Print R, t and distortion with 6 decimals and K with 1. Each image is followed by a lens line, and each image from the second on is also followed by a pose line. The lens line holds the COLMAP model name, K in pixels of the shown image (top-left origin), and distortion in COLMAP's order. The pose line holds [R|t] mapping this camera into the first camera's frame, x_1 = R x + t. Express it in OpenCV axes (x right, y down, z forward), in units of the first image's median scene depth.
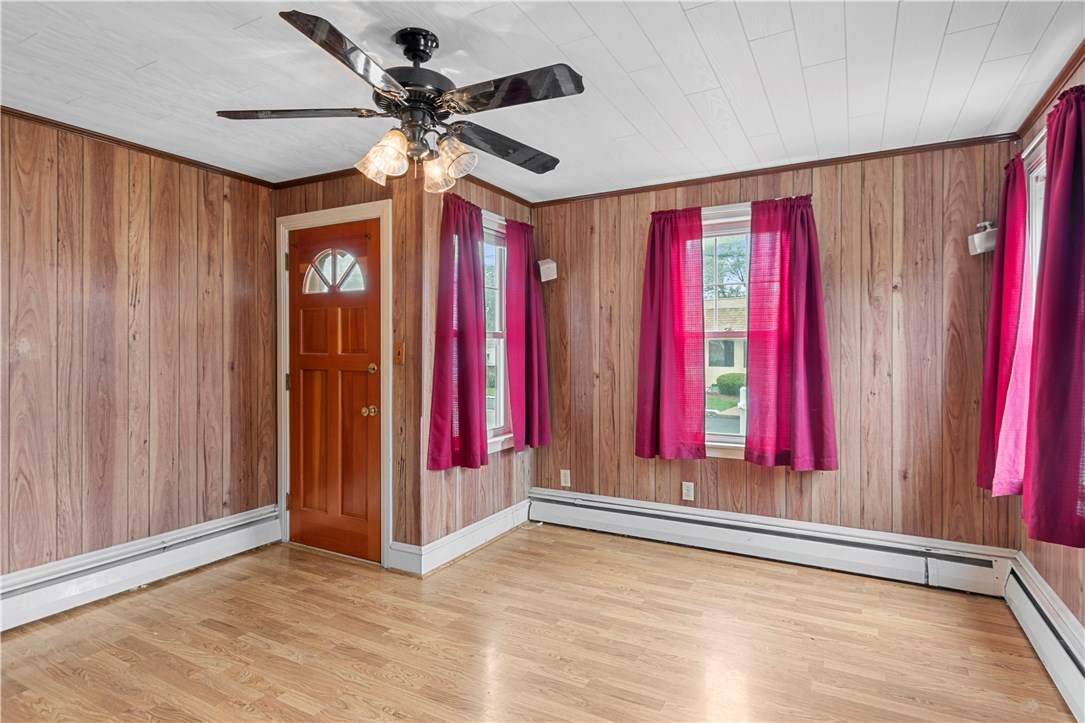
lens RADIAL K [[570.6, 0, 548.4], [0, 570.6, 355.8], [0, 0, 1]] dist [0.000790, -0.001255]
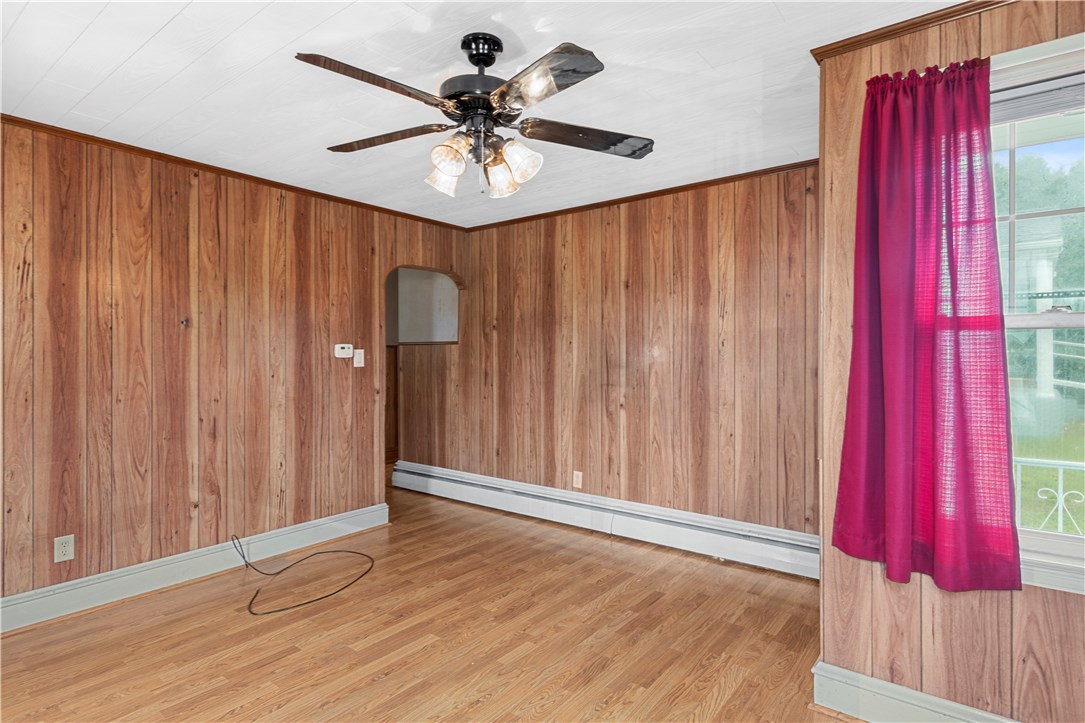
lens RADIAL K [[570.6, 0, 548.4], [0, 570.6, 355.8], [0, 0, 1]] dist [0.000790, -0.001255]
pose [[-0.165578, 0.002908, -0.986192, 0.482114], [-0.006505, 0.999971, 0.004041, -0.010184], [0.986175, 0.007085, -0.165554, 0.836647]]
